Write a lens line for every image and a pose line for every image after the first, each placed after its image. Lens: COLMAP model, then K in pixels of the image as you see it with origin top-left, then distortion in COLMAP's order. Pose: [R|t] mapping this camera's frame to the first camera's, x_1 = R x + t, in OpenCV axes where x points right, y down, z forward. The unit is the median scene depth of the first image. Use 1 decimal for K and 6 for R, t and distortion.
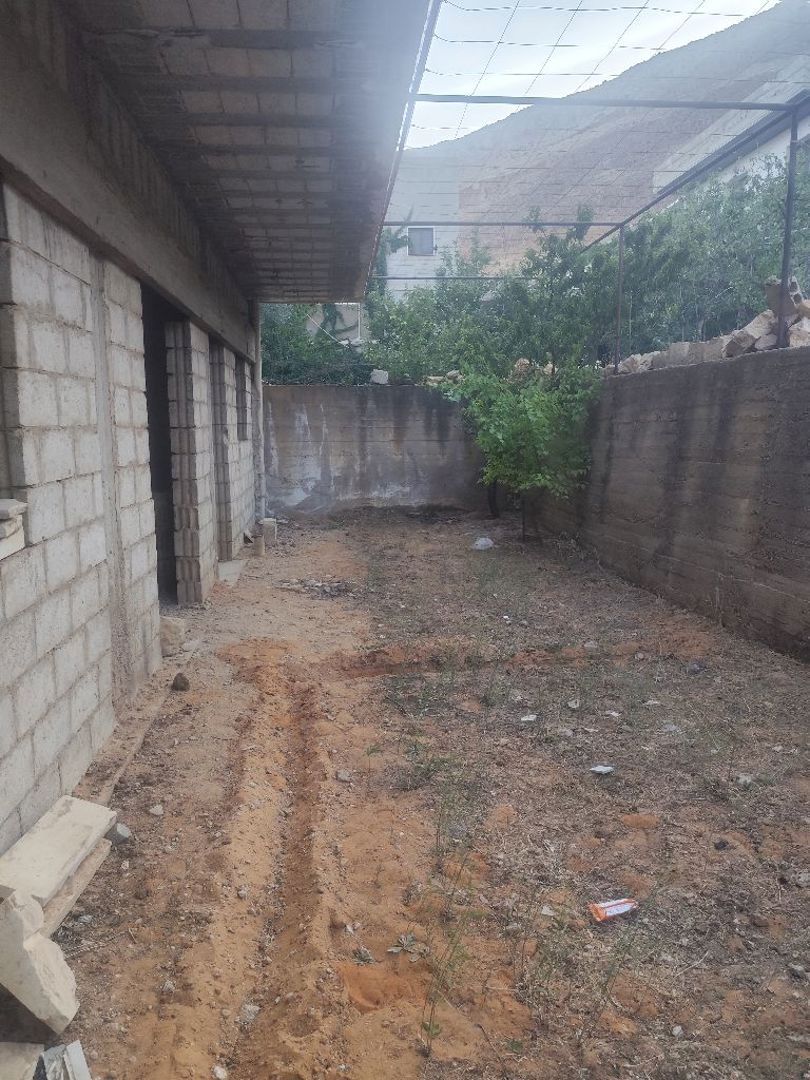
lens RADIAL K [[817.5, 0, 404.1], [0, 817.5, 540.0], [0, 0, 1]] dist [0.040824, -0.044538]
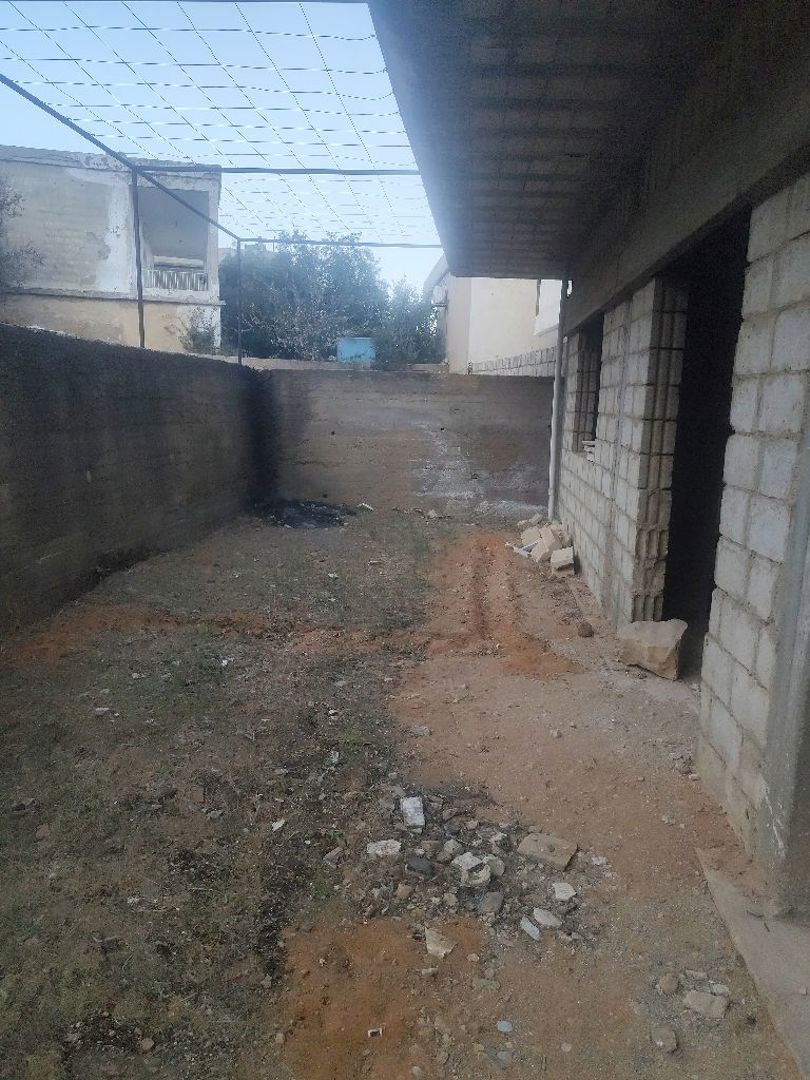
lens RADIAL K [[817.5, 0, 405.3], [0, 817.5, 541.0], [0, 0, 1]] dist [0.040824, -0.044538]
pose [[-0.984318, -0.053360, 0.168139, -0.181804], [-0.001114, 0.955014, 0.296560, -0.259191], [-0.176400, 0.291722, -0.940097, 1.863737]]
